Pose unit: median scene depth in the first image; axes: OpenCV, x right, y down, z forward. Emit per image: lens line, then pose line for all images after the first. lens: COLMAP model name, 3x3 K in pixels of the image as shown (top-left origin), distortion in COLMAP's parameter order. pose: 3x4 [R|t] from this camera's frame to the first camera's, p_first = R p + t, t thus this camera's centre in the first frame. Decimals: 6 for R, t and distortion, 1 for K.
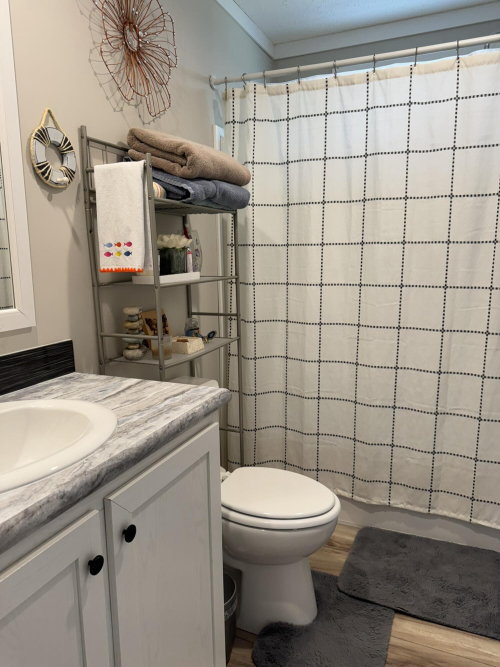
lens RADIAL K [[473.3, 0, 253.9], [0, 473.3, 337.1], [0, 0, 1]] dist [0.048893, -0.061014]
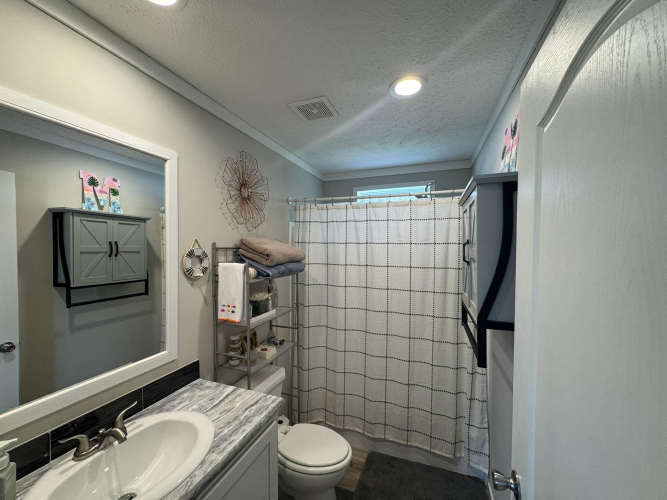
lens RADIAL K [[267.6, 0, 333.5], [0, 267.6, 251.5], [0, 0, 1]] dist [0.000763, 0.000745]
pose [[0.998867, 0.012201, 0.046002, 0.058401], [-0.004822, 0.987549, -0.157235, -0.203385], [-0.047348, 0.156835, 0.986489, -0.061071]]
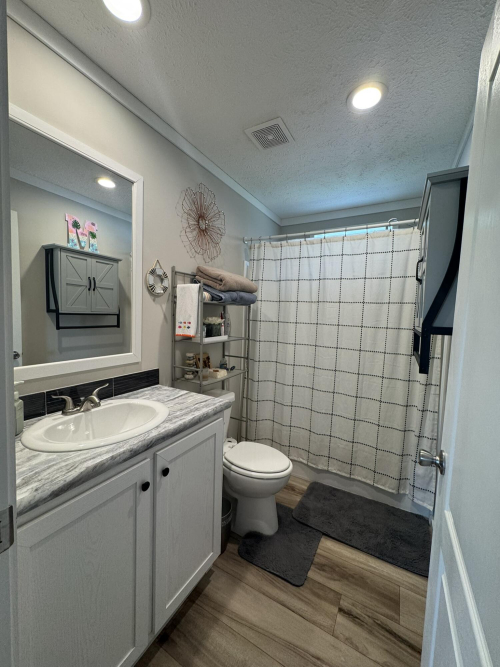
lens RADIAL K [[267.6, 0, 251.8], [0, 267.6, 334.0], [0, 0, 1]] dist [0.000763, 0.000745]
pose [[0.993114, 0.052541, -0.104713, 0.101346], [-0.062952, 0.993121, -0.098734, -0.043879], [0.098805, 0.104646, 0.989589, -0.081170]]
